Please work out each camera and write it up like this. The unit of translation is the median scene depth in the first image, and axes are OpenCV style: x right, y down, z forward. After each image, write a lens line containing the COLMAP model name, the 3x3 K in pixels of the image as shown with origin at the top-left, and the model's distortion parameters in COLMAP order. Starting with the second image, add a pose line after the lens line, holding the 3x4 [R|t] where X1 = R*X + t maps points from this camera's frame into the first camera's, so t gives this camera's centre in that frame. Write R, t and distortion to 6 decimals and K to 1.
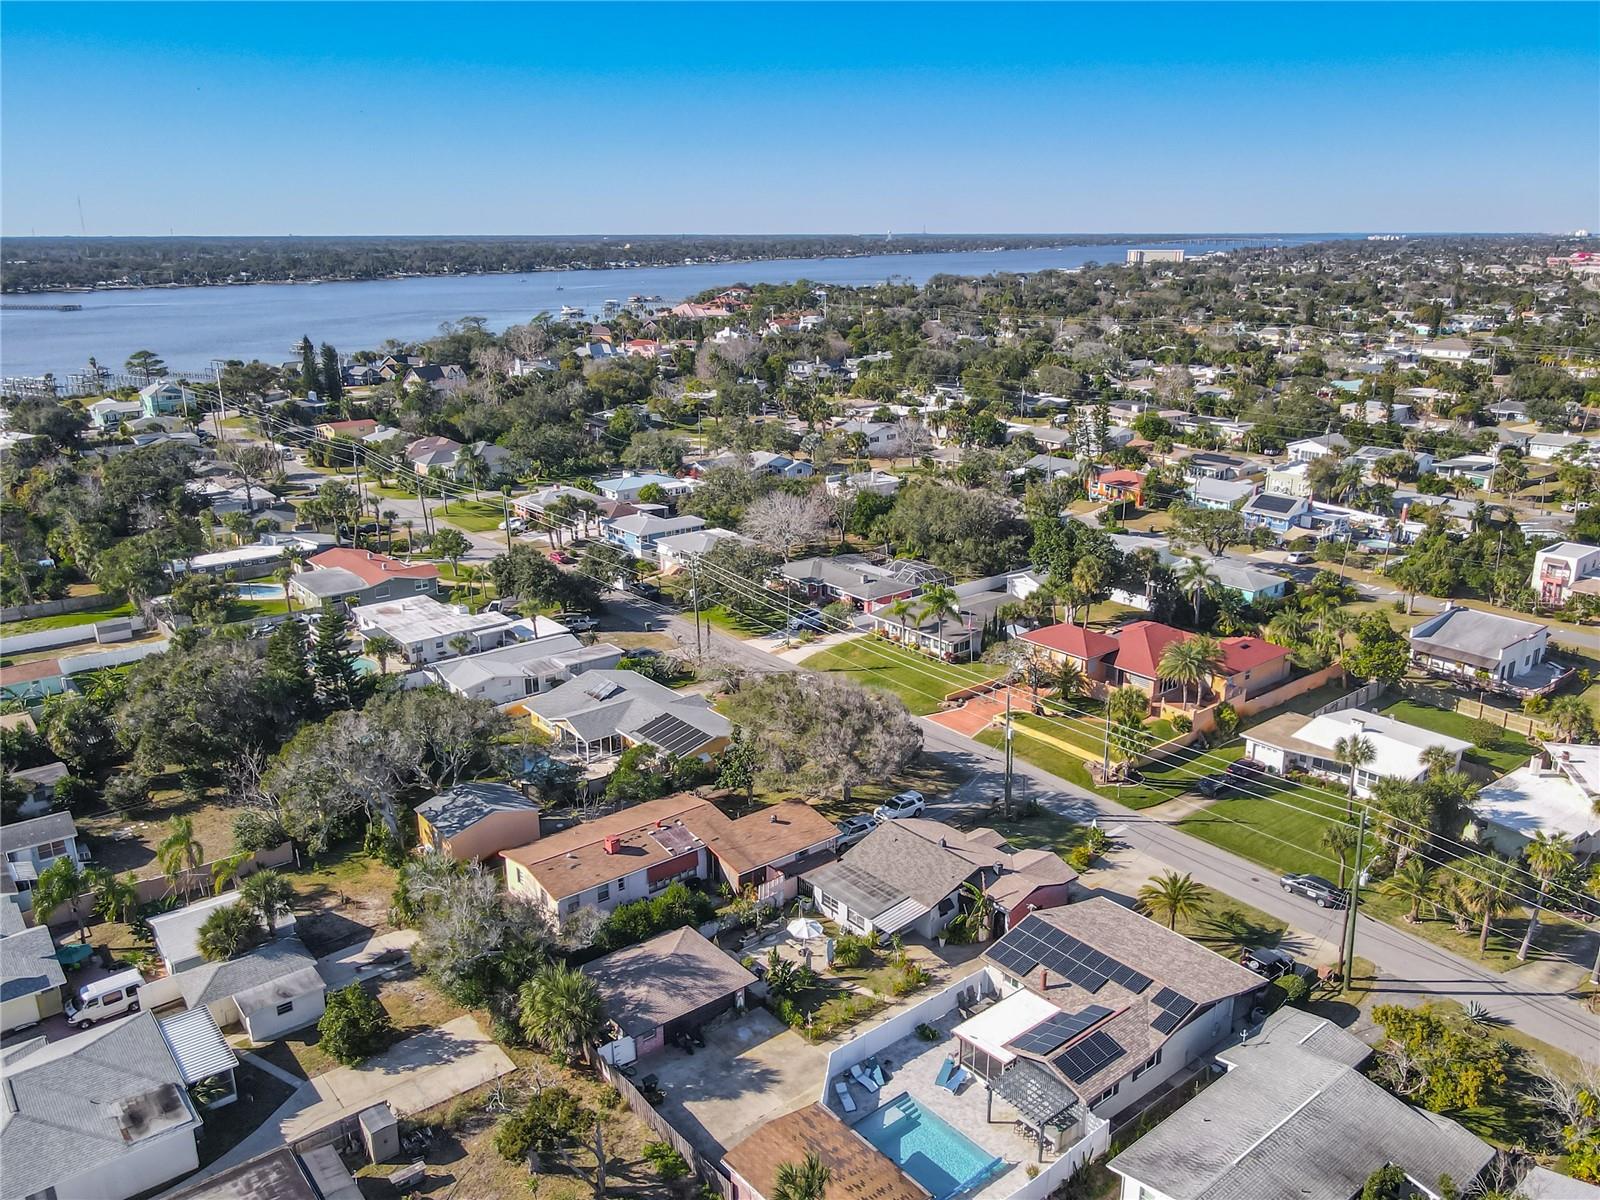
lens RADIAL K [[1217.7, 0, 813.1], [0, 1217.7, 594.7], [0, 0, 1]] dist [-0.004354, 0.009680]
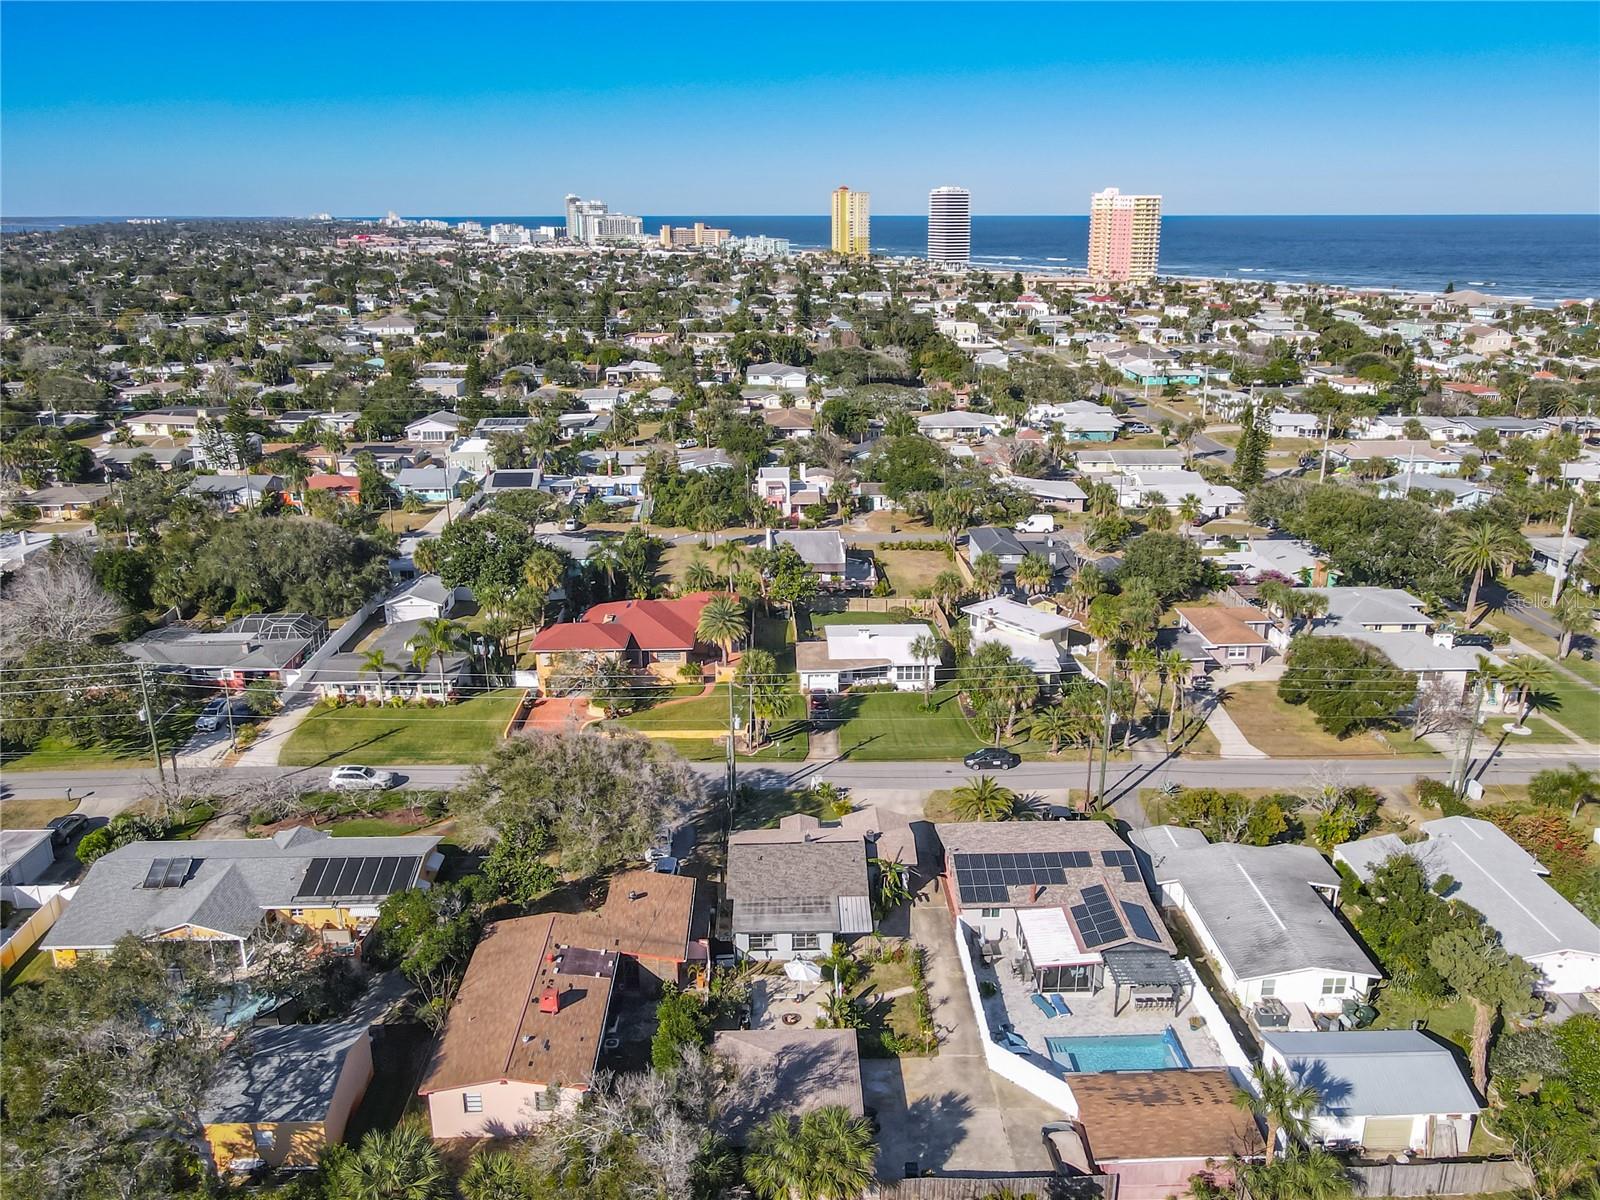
lens RADIAL K [[1247.6, 0, 820.4], [0, 1247.6, 571.5], [0, 0, 1]] dist [0.000460, 0.010118]
pose [[0.608411, -0.218485, 0.762955, -0.556437], [0.227524, 0.969023, 0.096059, -0.088228], [-0.760308, 0.115148, 0.639275, 0.307070]]
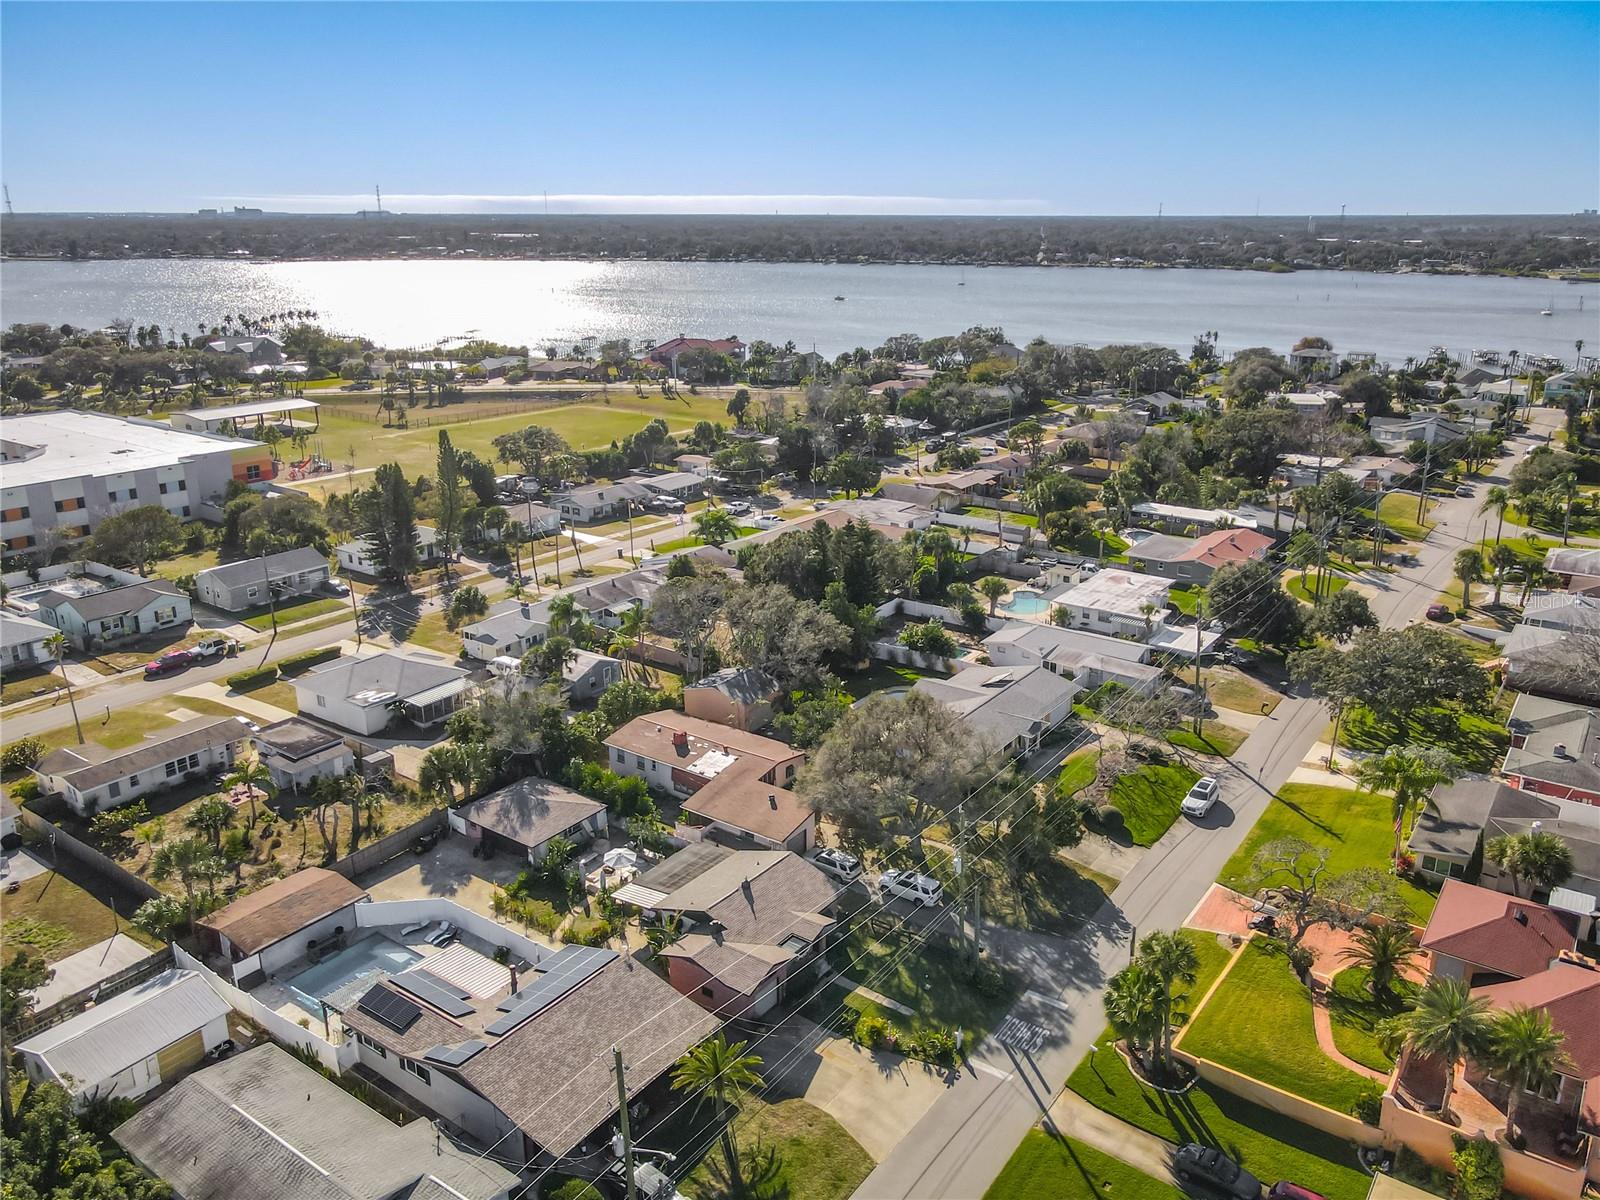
lens RADIAL K [[1195.0, 0, 821.1], [0, 1195.0, 621.1], [0, 0, 1]] dist [-0.003165, 0.039967]
pose [[0.268938, 0.315896, -0.909880, 0.814630], [-0.280239, 0.929478, 0.239868, -0.197091], [0.921487, 0.190474, 0.338498, 0.657692]]
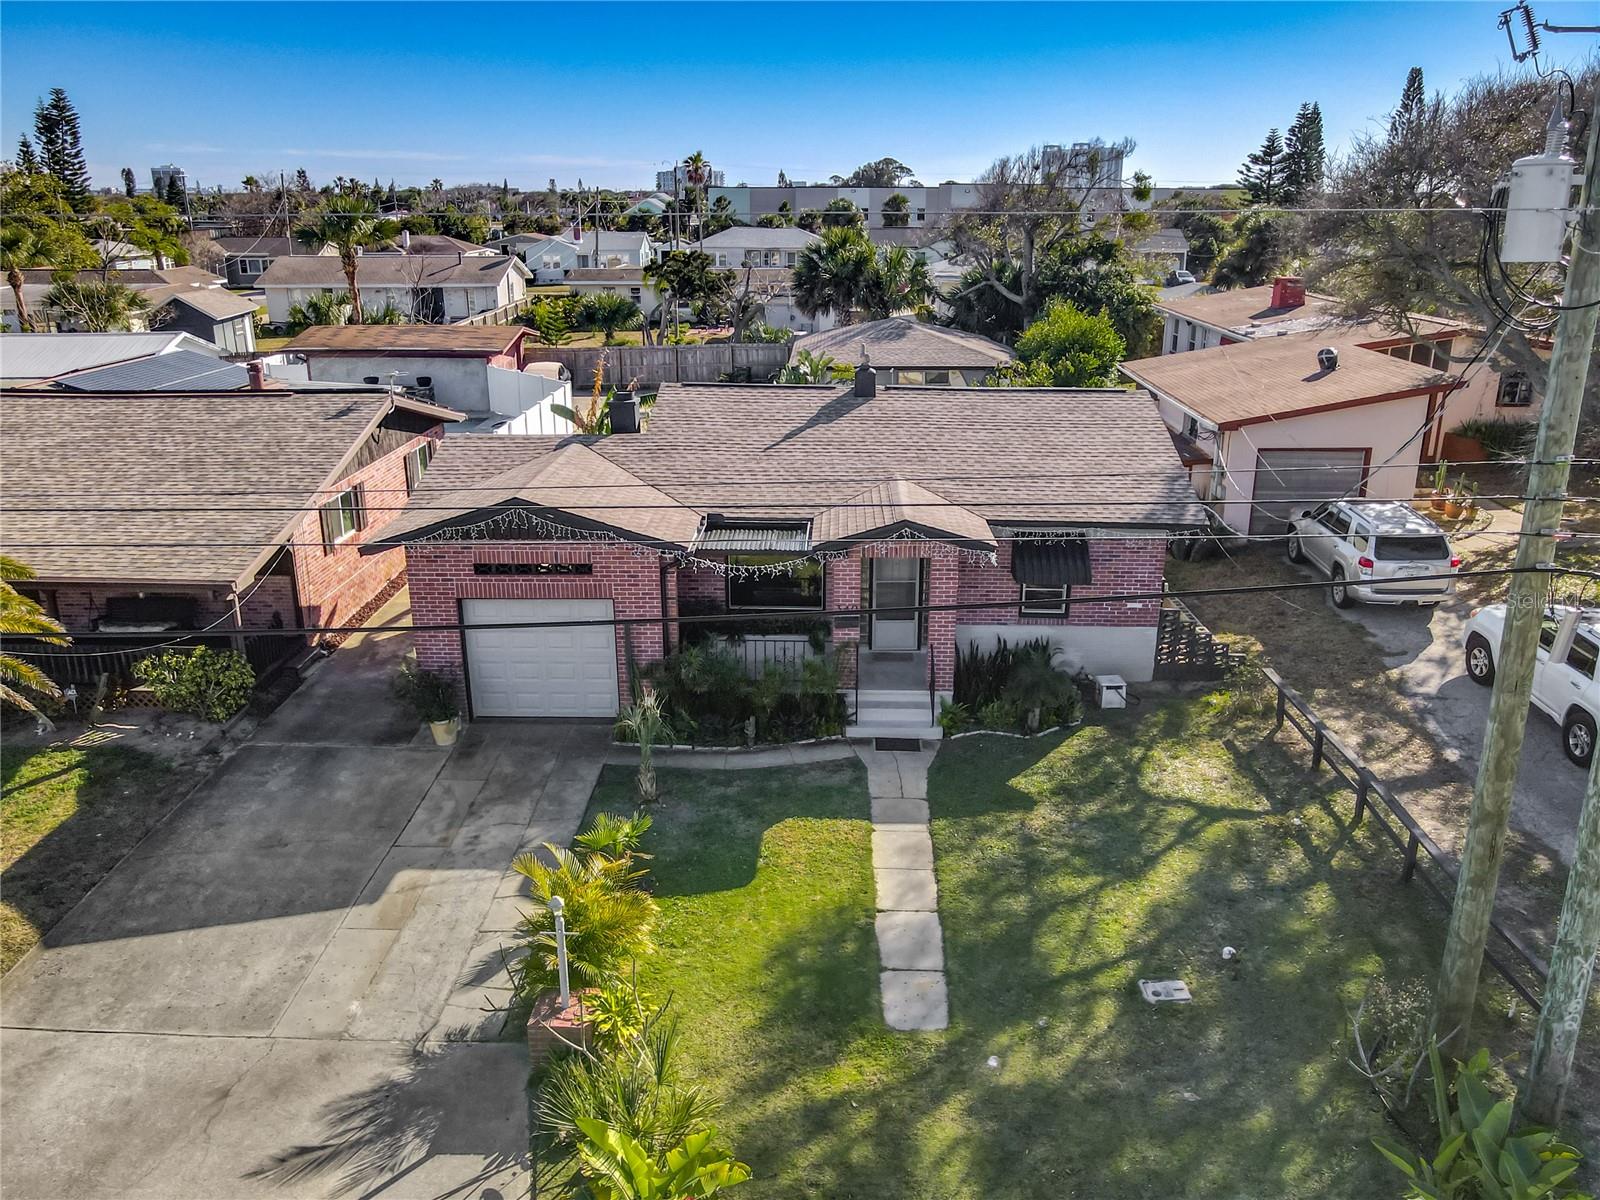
lens RADIAL K [[1194.7, 0, 800.0], [0, 1194.7, 600.0], [0, 0, 1]] dist [-0.051435, 0.001977]
pose [[-0.657099, 0.240086, -0.714548, 0.289922], [-0.205705, 0.854833, 0.476388, 0.114022], [0.725194, 0.460020, -0.512324, 1.060290]]
